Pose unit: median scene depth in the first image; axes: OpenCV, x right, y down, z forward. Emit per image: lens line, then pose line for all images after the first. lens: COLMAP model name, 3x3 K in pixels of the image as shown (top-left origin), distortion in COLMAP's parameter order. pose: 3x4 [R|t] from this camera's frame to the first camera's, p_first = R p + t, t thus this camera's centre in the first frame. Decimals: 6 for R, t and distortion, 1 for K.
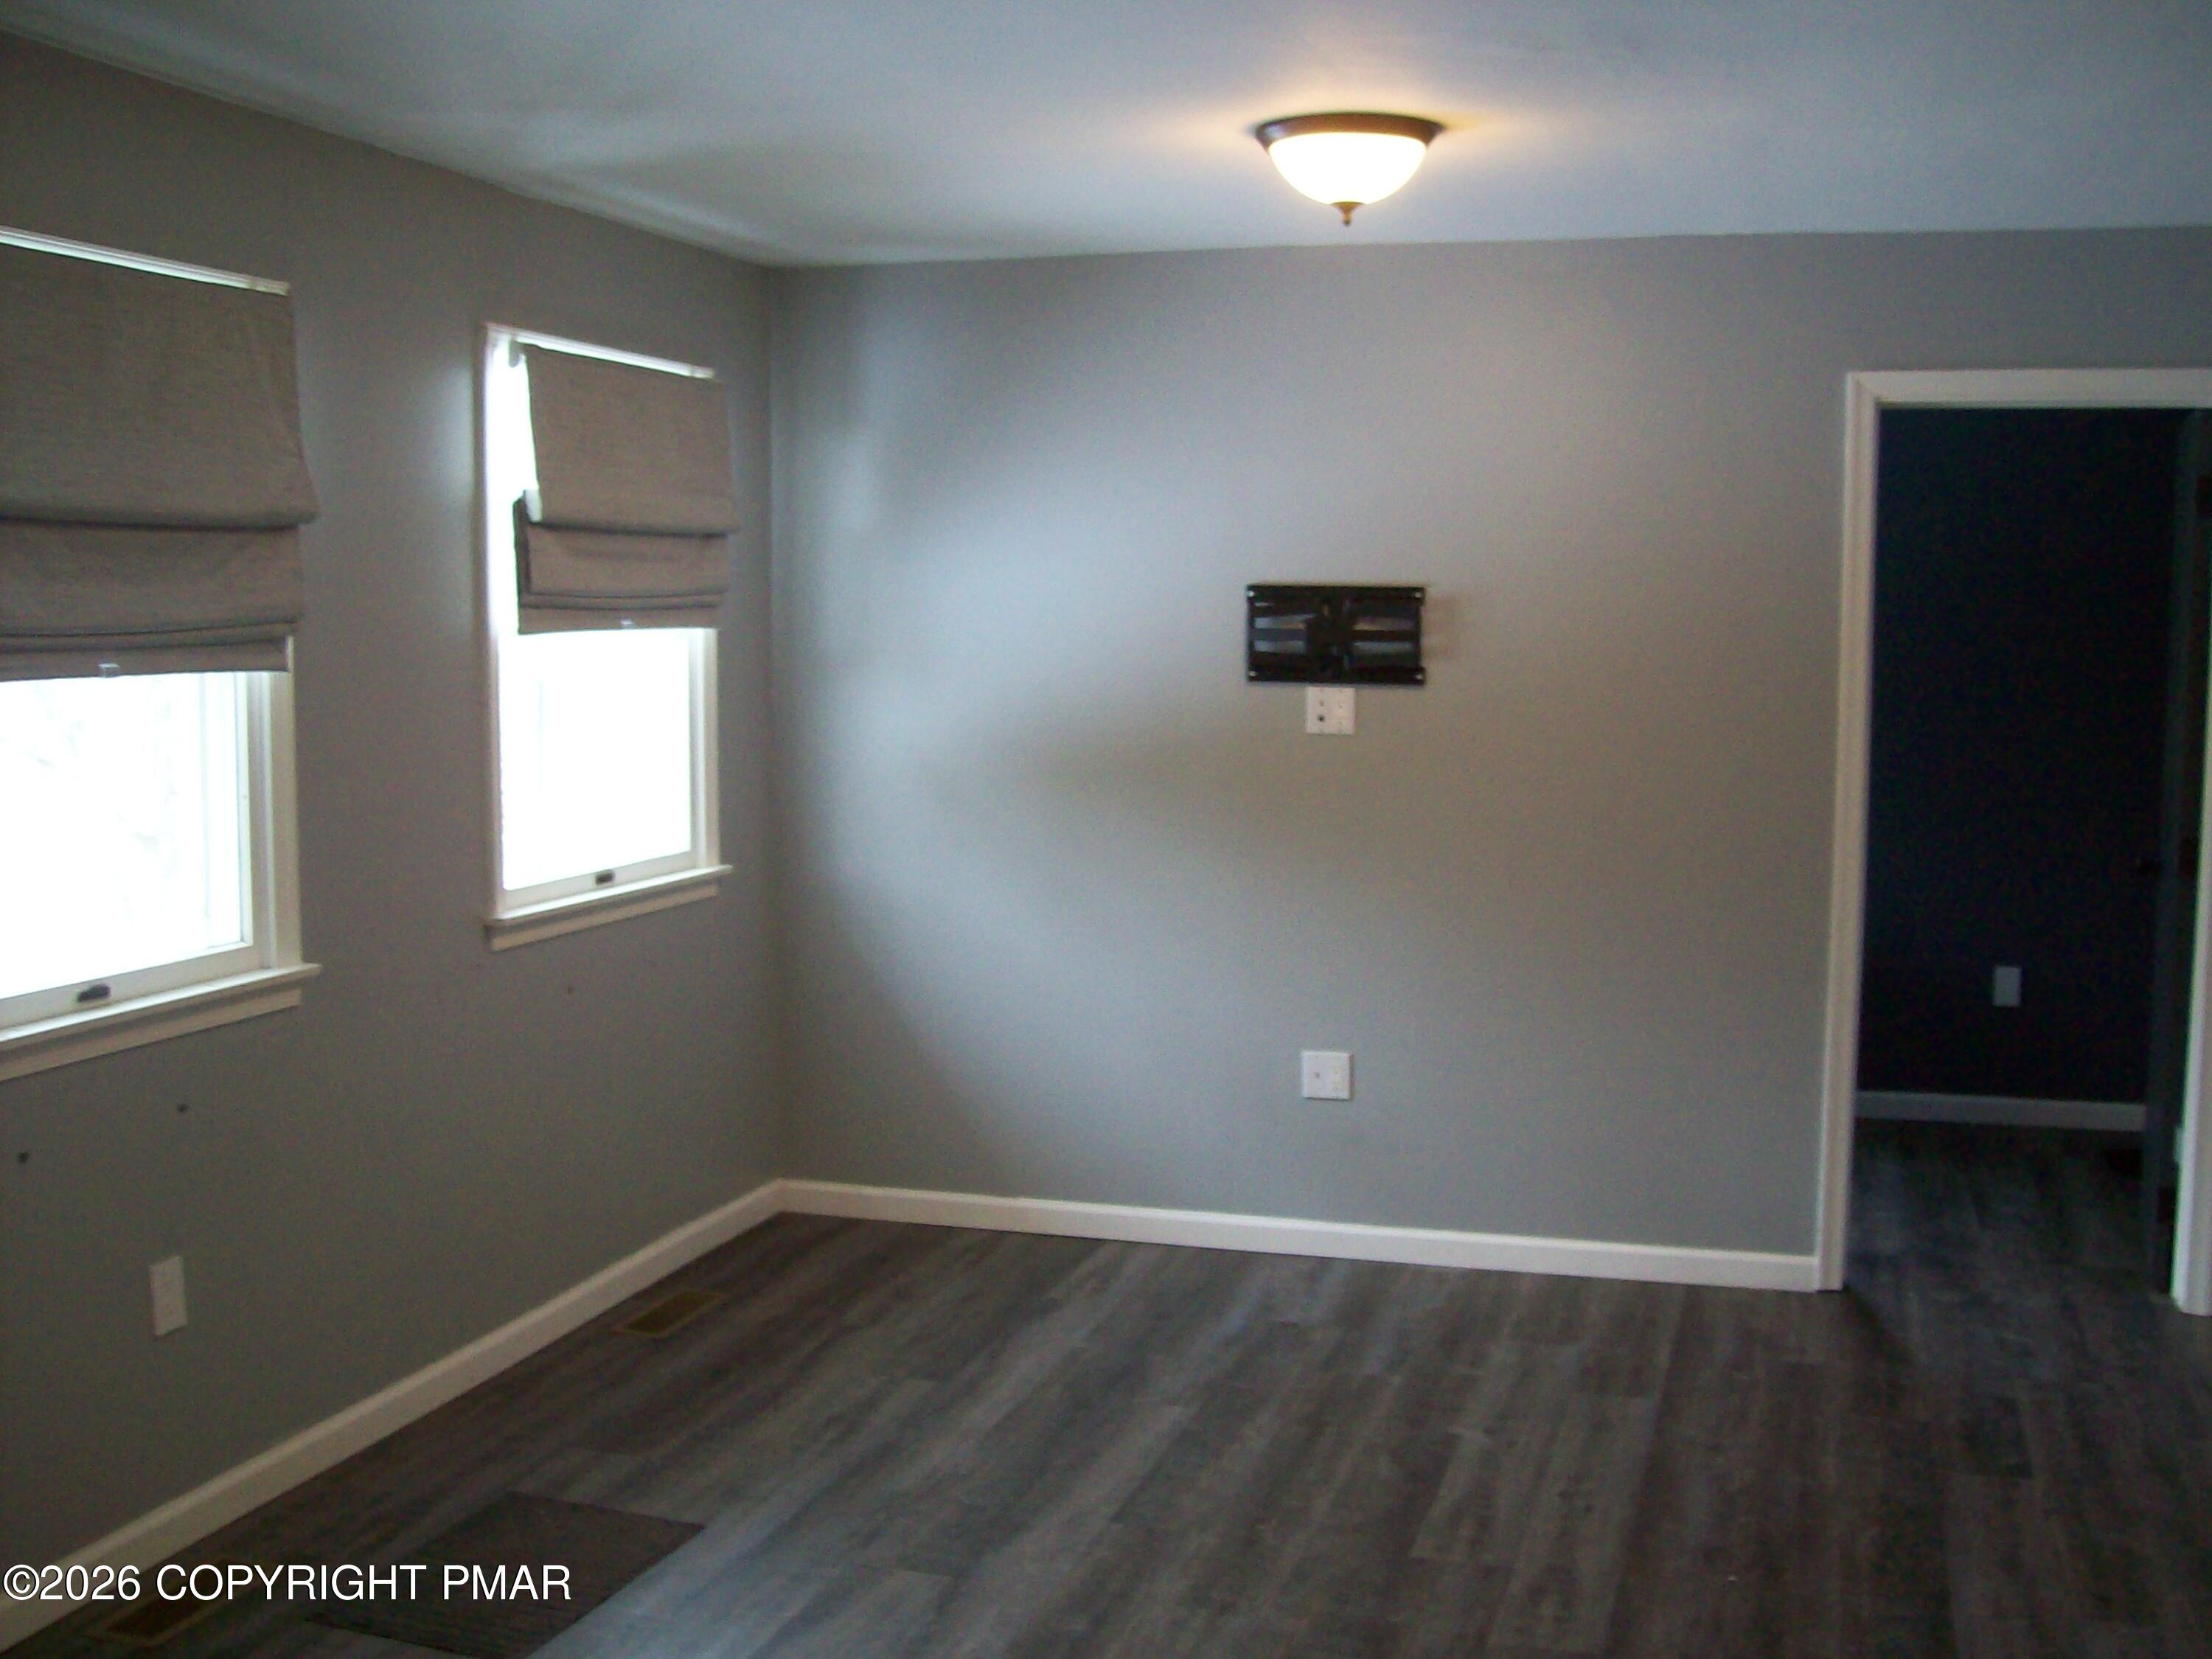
lens RADIAL K [[2339.7, 0, 1106.0], [0, 2339.7, 829.5], [0, 0, 1]] dist [-0.173274, 0.107681]
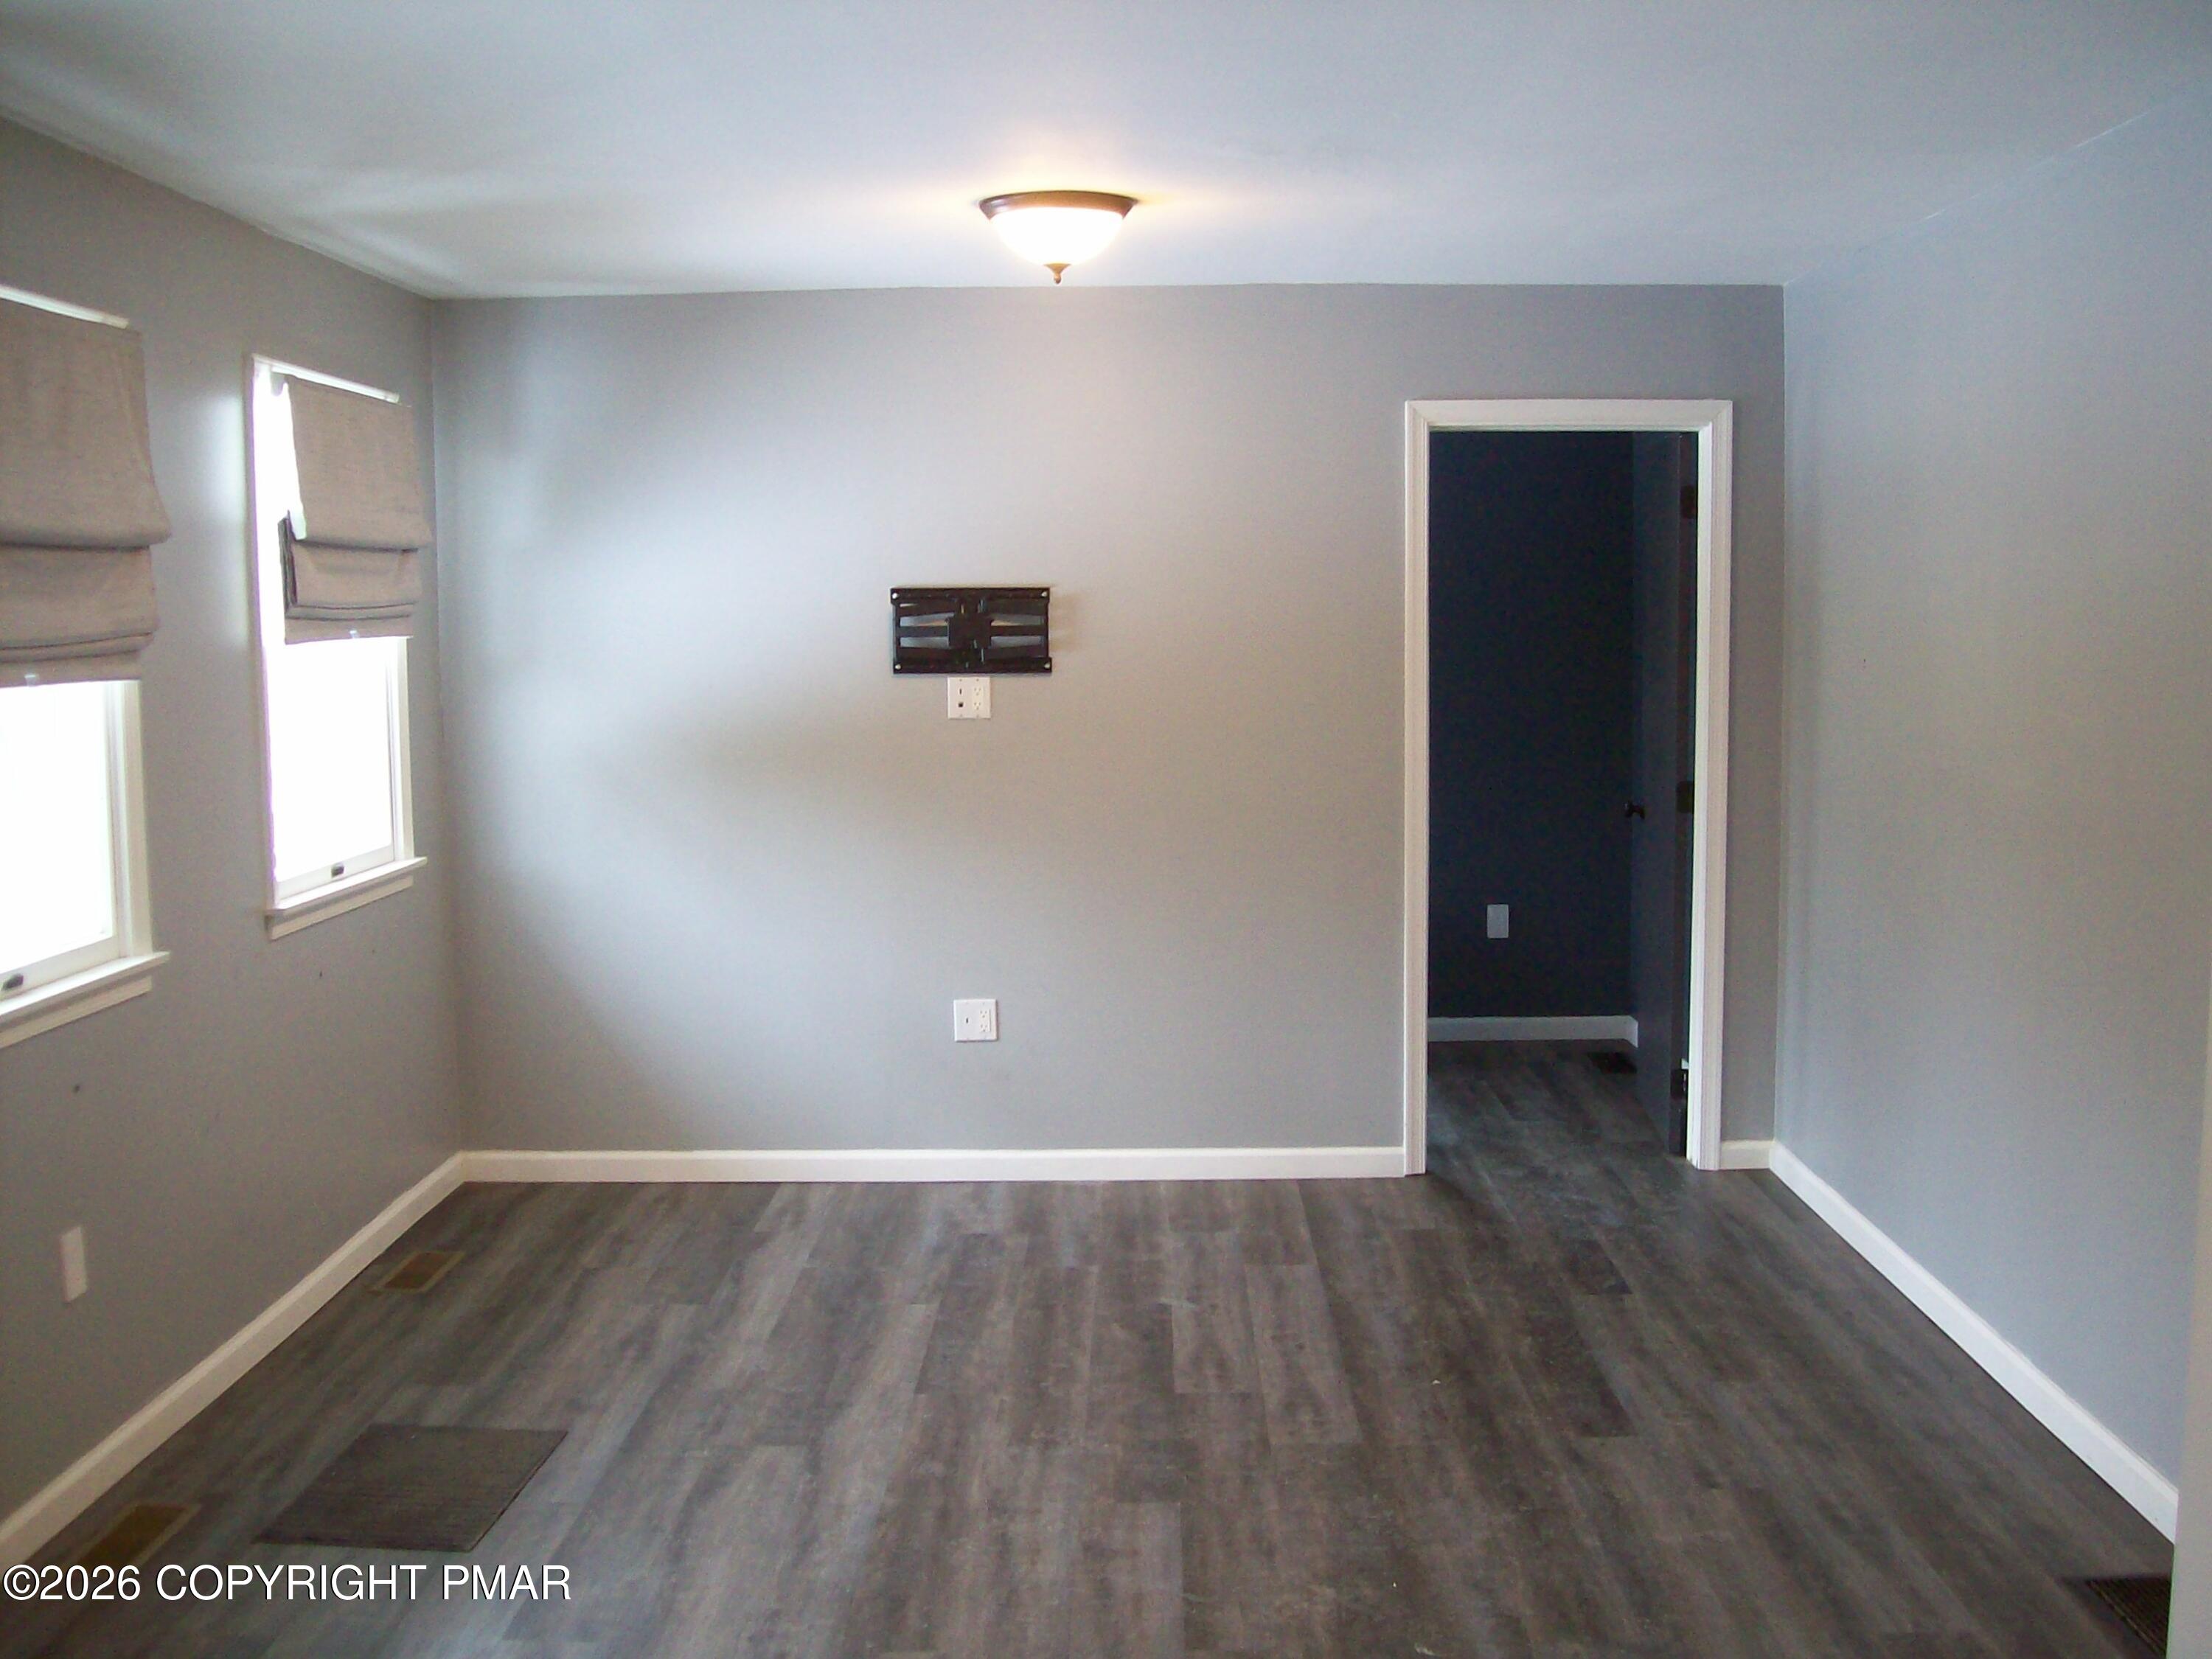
lens RADIAL K [[2339.7, 0, 1106.0], [0, 2339.7, 829.5], [0, 0, 1]] dist [-0.173274, 0.107681]
pose [[0.960402, -0.039902, 0.275745, -0.183233], [0.039949, 0.999187, 0.005448, 0.011163], [-0.275738, 0.005784, 0.961215, -0.128309]]
